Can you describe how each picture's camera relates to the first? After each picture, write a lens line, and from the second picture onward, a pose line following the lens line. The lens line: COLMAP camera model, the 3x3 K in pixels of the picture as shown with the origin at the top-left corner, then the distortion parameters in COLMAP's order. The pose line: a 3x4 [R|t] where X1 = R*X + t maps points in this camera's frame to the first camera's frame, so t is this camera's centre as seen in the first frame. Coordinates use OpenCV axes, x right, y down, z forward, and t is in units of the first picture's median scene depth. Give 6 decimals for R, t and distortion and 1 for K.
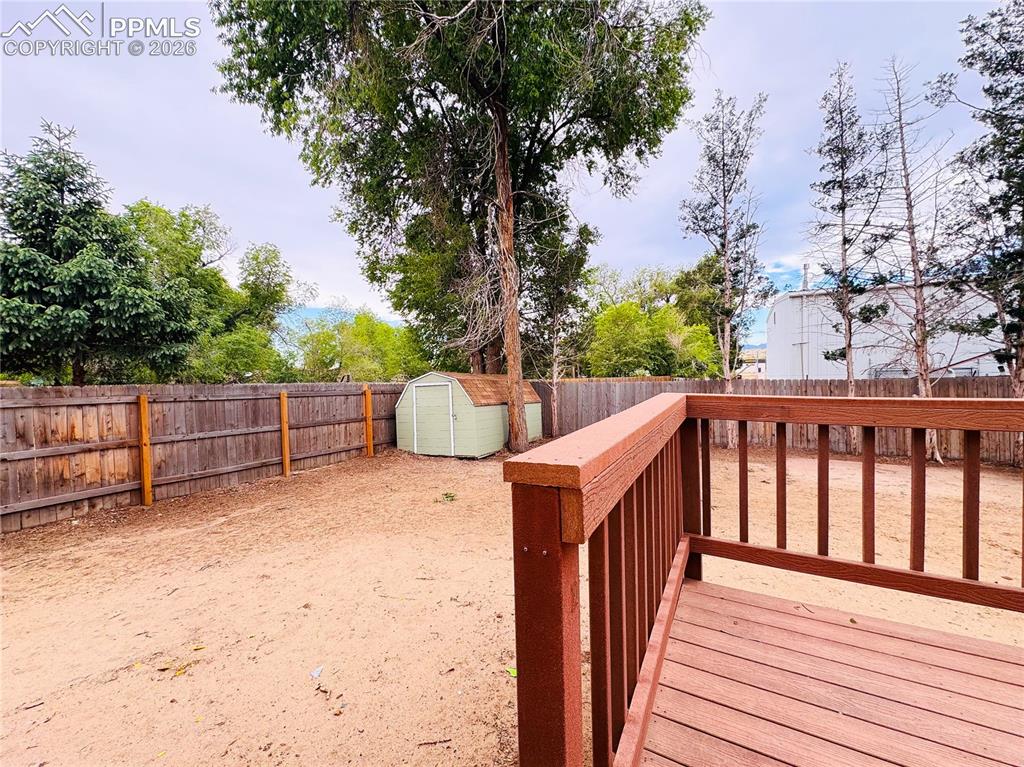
lens RADIAL K [[405.1, 0, 510.6], [0, 405.1, 384.9], [0, 0, 1]] dist [0.000496, 0.000114]
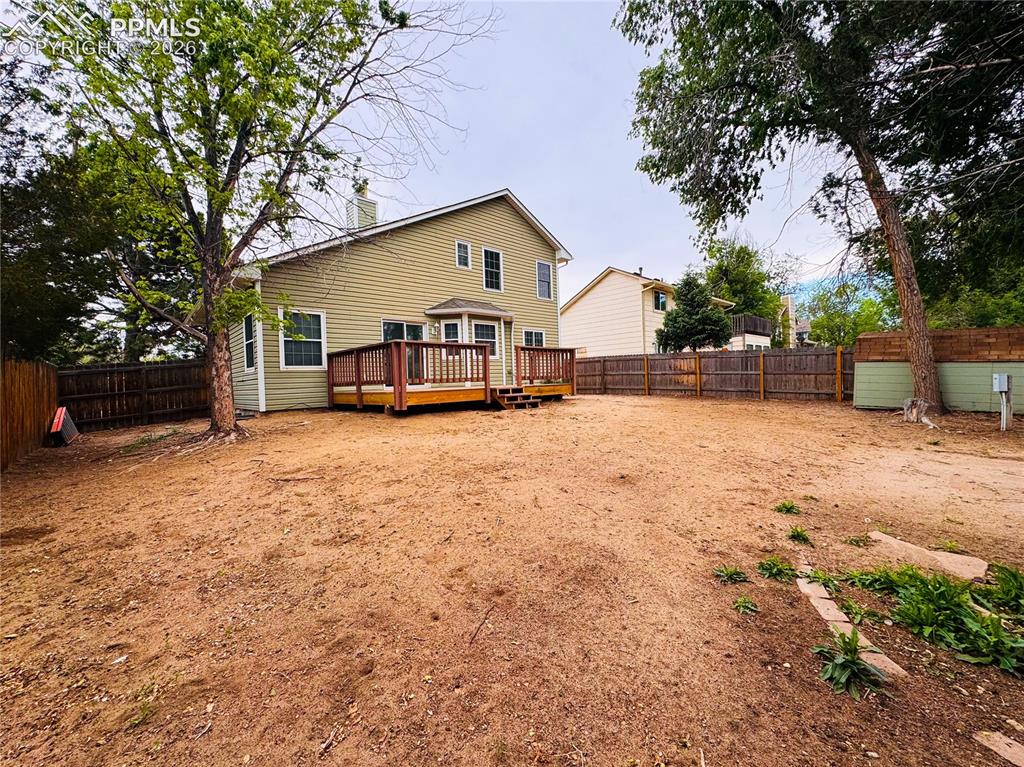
lens RADIAL K [[405.1, 0, 510.3], [0, 405.1, 378.5], [0, 0, 1]] dist [0.000496, 0.000114]
pose [[-0.343135, 0.034216, -0.938663, 1.619074], [0.012176, 0.999414, 0.031980, 0.062011], [0.939207, -0.000456, -0.343351, 0.597860]]
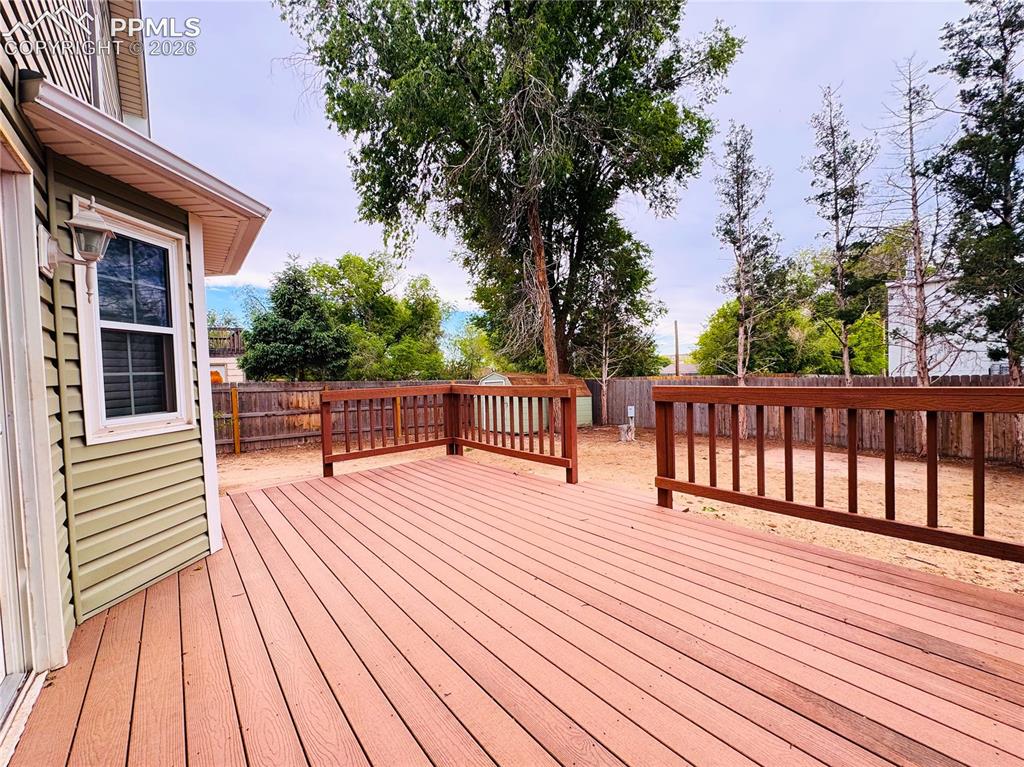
lens RADIAL K [[405.1, 0, 509.7], [0, 405.1, 386.6], [0, 0, 1]] dist [0.000496, 0.000114]
pose [[0.929055, 0.006157, -0.369891, 0.494584], [-0.002747, 0.999949, 0.009745, 0.003385], [0.369932, -0.008038, 0.929024, -0.375856]]
